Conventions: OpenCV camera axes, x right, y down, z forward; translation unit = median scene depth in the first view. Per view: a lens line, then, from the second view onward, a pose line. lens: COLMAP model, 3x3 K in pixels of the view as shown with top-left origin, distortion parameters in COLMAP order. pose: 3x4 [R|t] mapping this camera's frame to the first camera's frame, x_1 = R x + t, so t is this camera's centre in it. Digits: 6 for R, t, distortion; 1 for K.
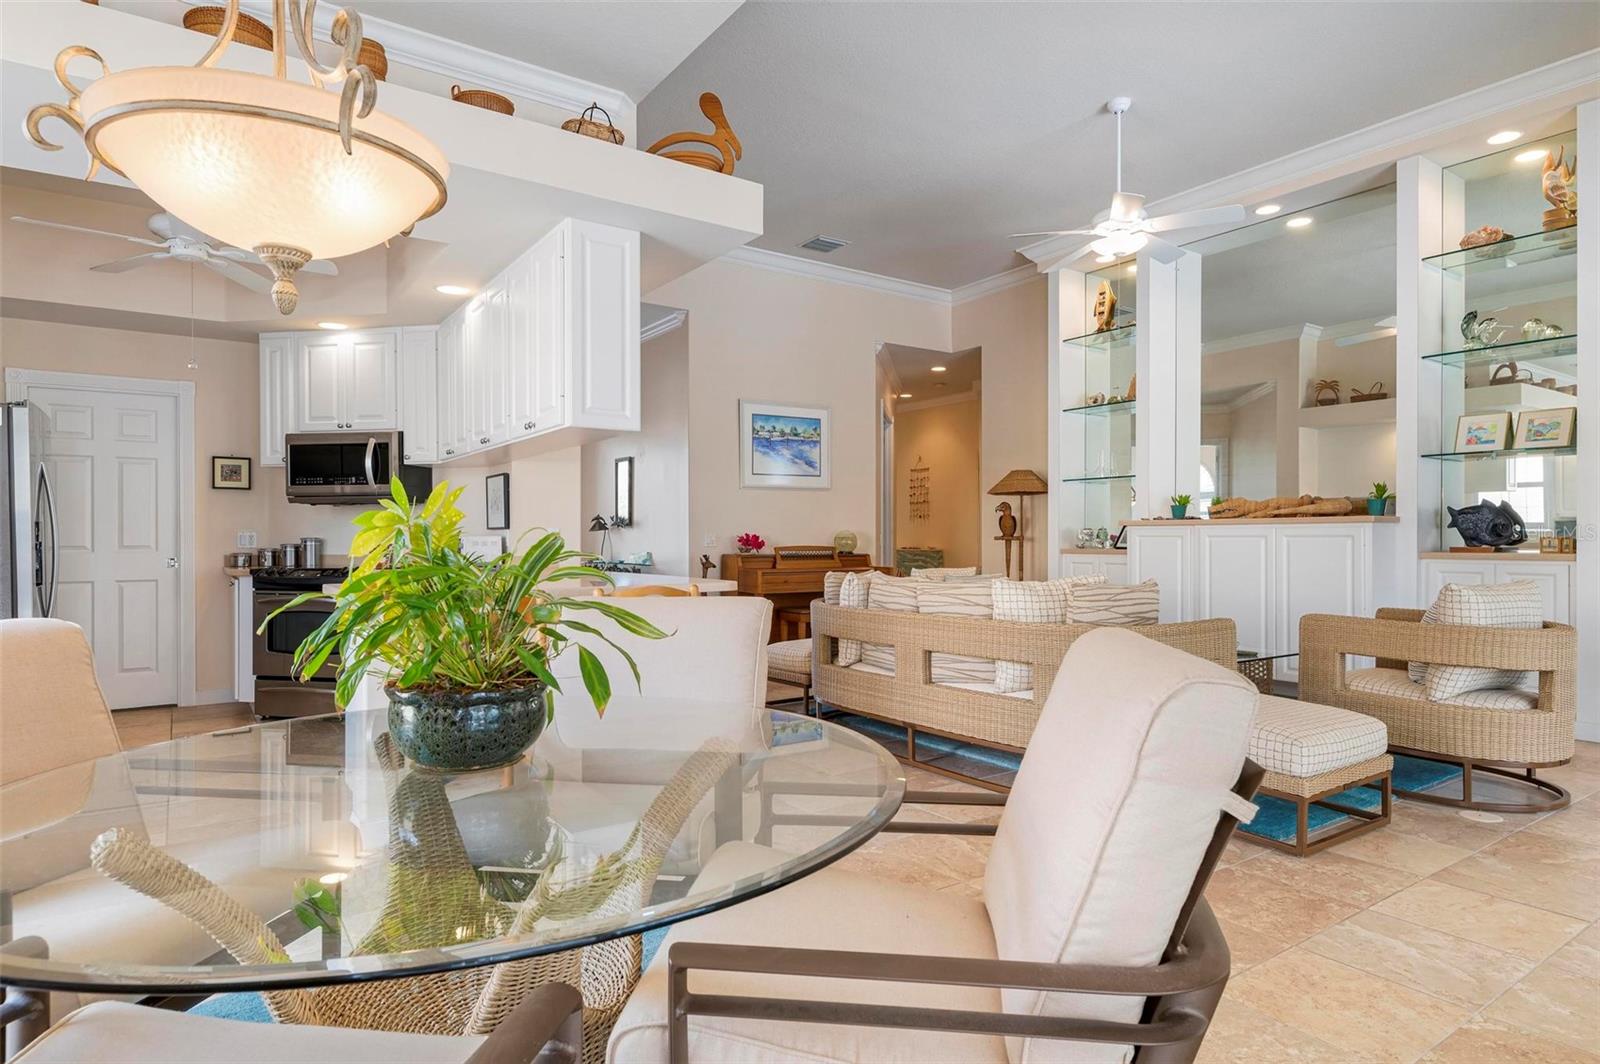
lens RADIAL K [[892.1, 0, 809.7], [0, 892.1, 536.4], [0, 0, 1]] dist [0.006641, -0.003032]
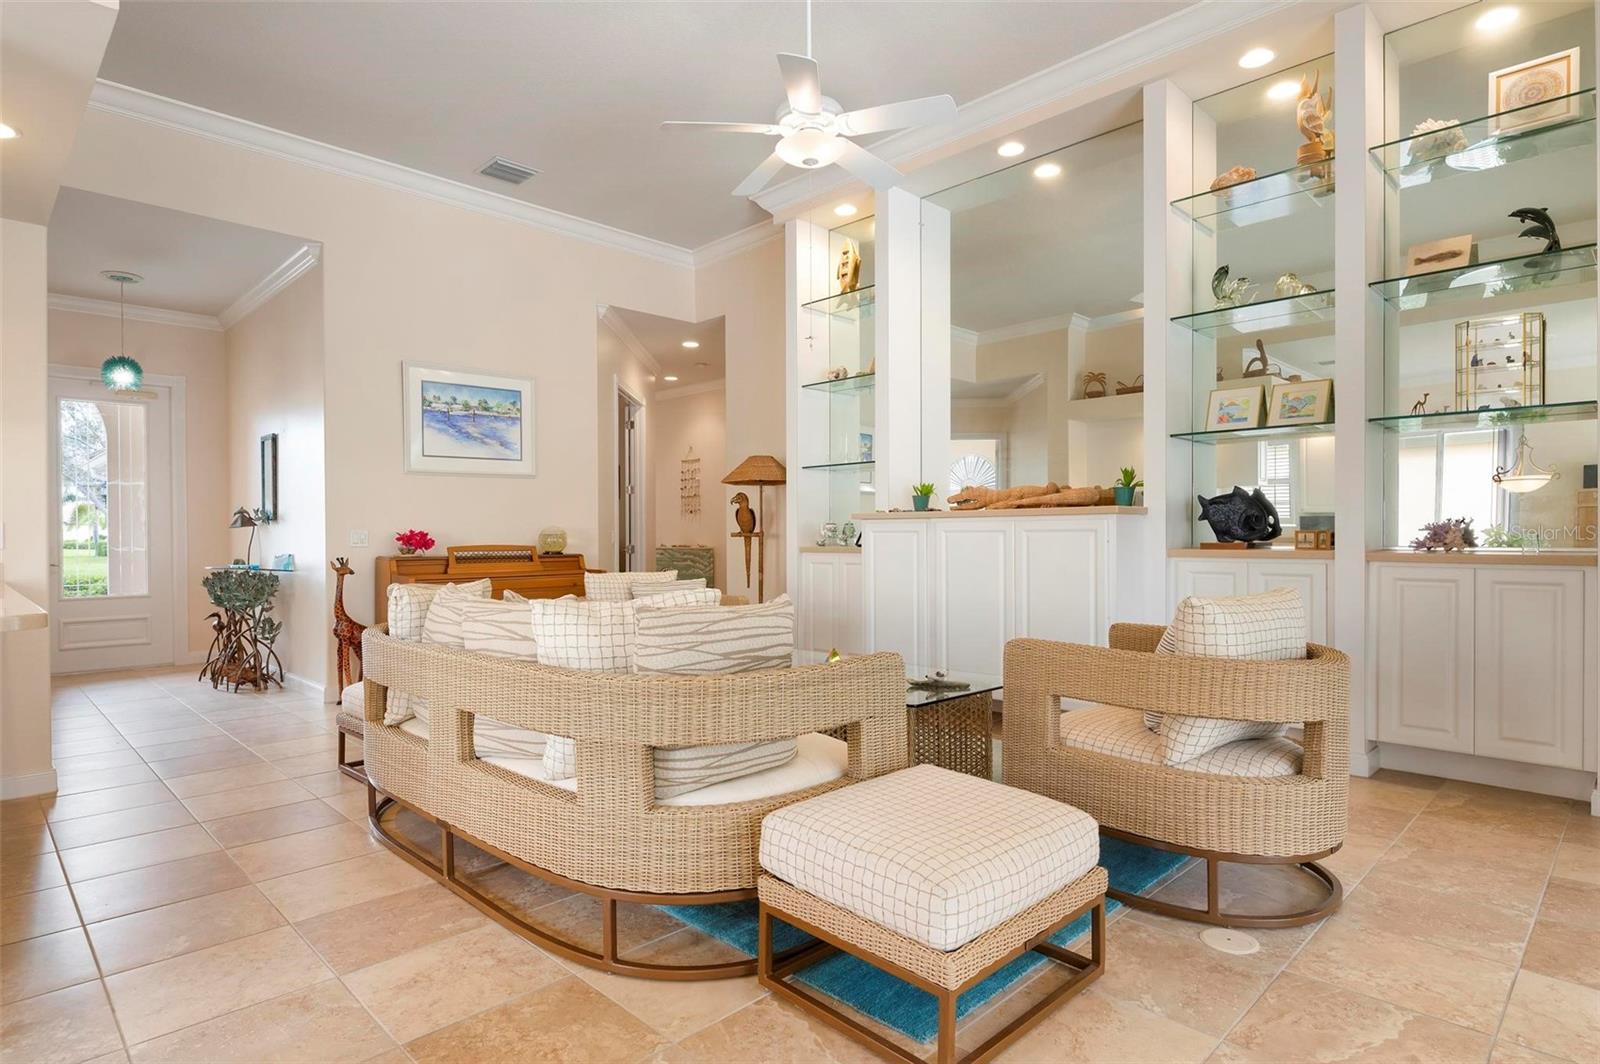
lens RADIAL K [[853.3, 0, 811.7], [0, 853.3, 537.1], [0, 0, 1]] dist [0.004401, 0.000301]
pose [[0.983527, -0.004347, 0.180711, 0.184509], [0.003672, 0.999985, 0.004065, 0.001546], [-0.180726, -0.003334, 0.983528, 0.240912]]
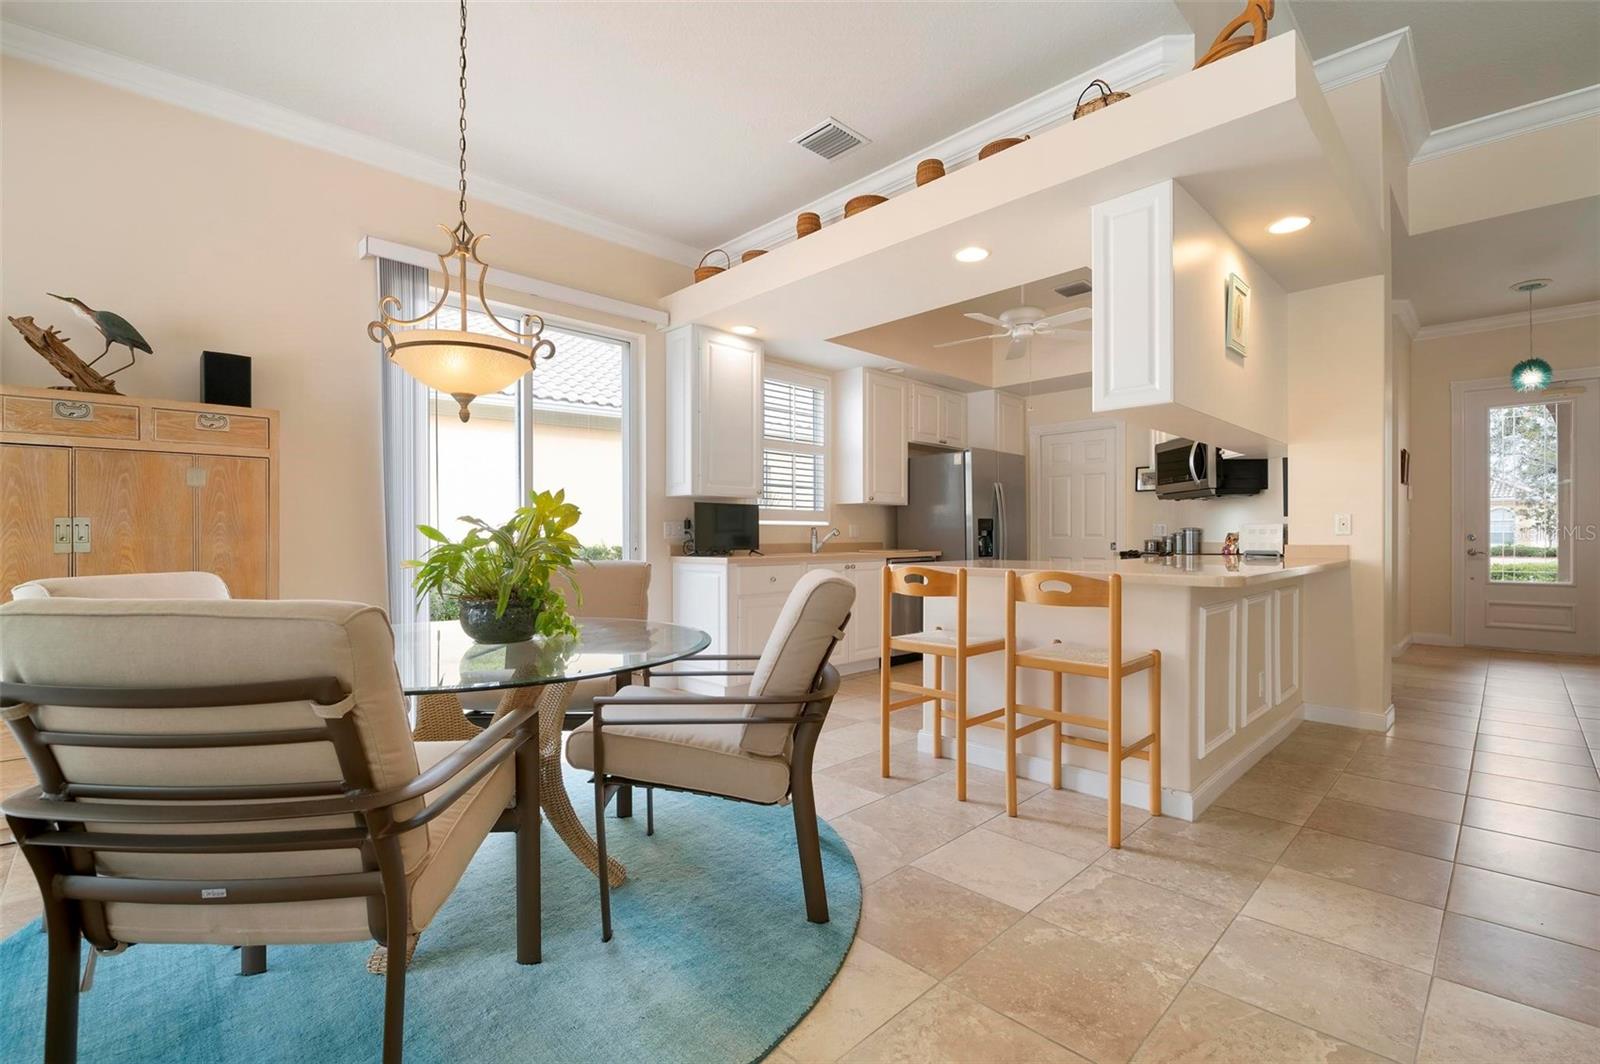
lens RADIAL K [[701.3, 0, 800.1], [0, 701.3, 536.9], [0, 0, 1]] dist [-0.001296, -0.011358]
pose [[0.162043, 0.005198, -0.986770, 0.281413], [0.002302, 0.999981, 0.005646, 0.007200], [0.986781, -0.003187, 0.162028, 0.331155]]
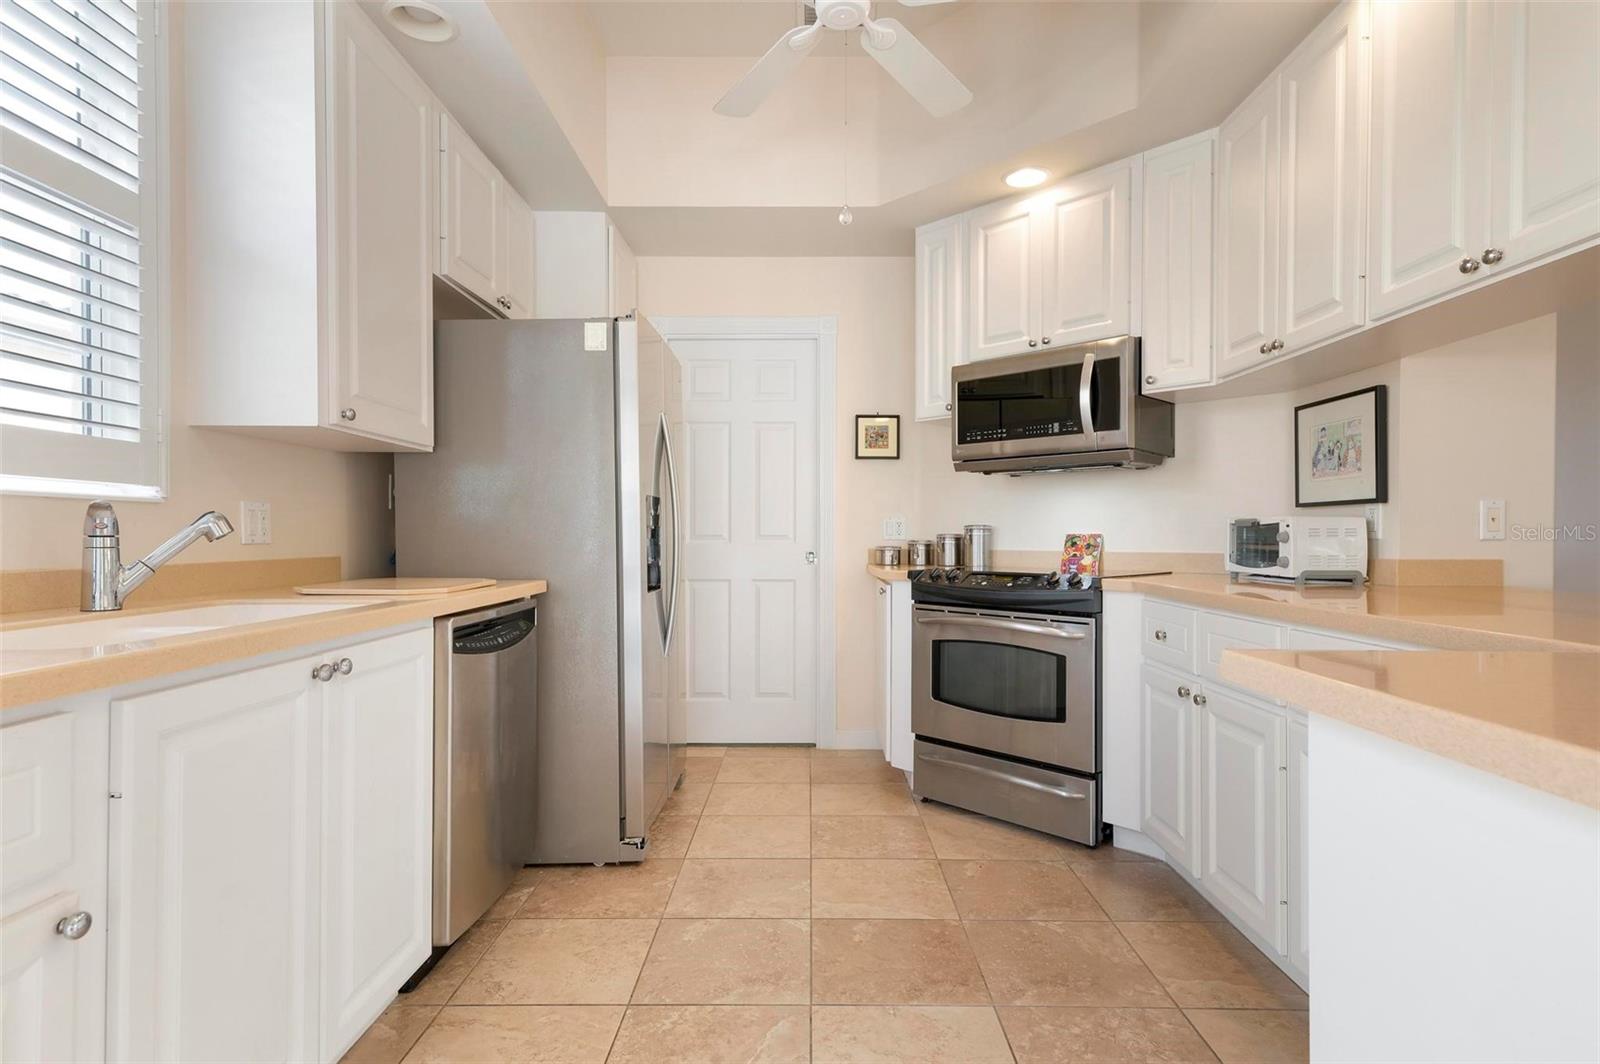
lens RADIAL K [[827.6, 0, 808.2], [0, 827.6, 536.5], [0, 0, 1]] dist [0.026494, -0.001025]
pose [[0.816311, 0.005618, -0.577586, -0.299625], [-0.004061, 0.999984, 0.003987, 0.008308], [0.577599, -0.000910, 0.816320, 0.412510]]
